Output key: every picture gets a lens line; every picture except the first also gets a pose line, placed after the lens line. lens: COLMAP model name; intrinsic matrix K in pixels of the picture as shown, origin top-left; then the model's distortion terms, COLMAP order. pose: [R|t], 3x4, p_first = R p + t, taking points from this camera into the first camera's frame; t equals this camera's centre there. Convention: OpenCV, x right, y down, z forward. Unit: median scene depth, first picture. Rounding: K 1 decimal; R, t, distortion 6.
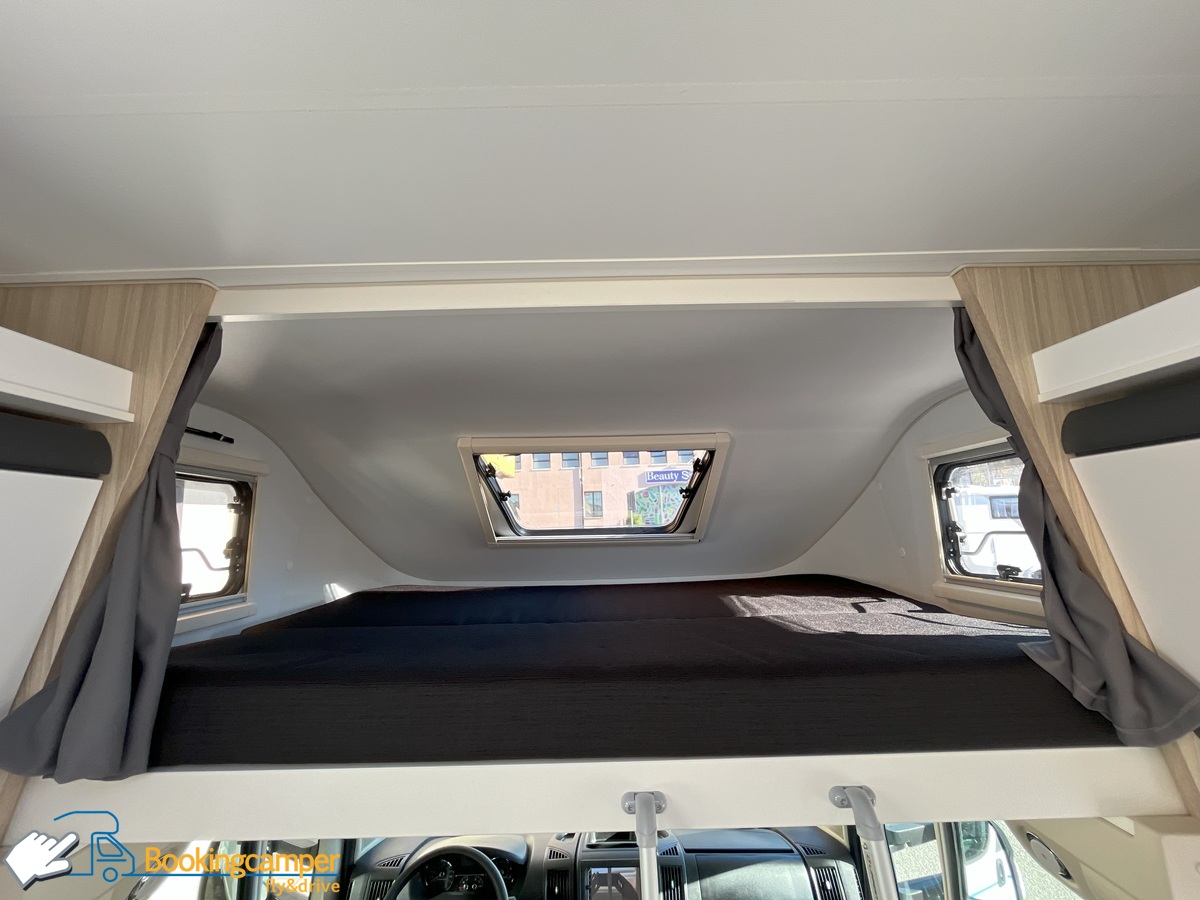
lens RADIAL K [[481.1, 0, 599.2], [0, 481.1, 446.2], [0, 0, 1]] dist [-0.002160, -0.000363]
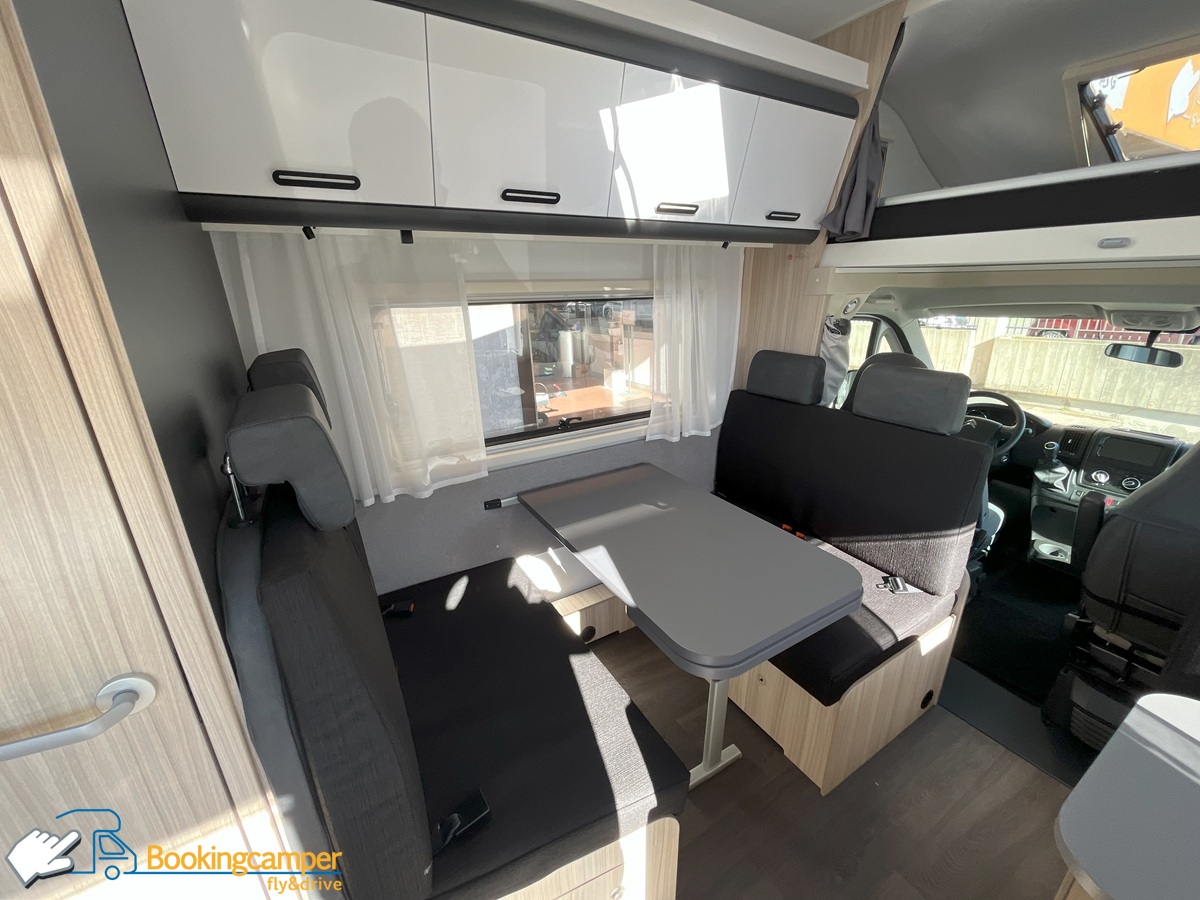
lens RADIAL K [[481.1, 0, 600.4], [0, 481.1, 449.6], [0, 0, 1]] dist [-0.002160, -0.000363]
pose [[0.513582, 0.295534, -0.805539, 0.320371], [0.152000, 0.892628, 0.424395, 0.137017], [0.844470, -0.340403, 0.413517, -0.696782]]
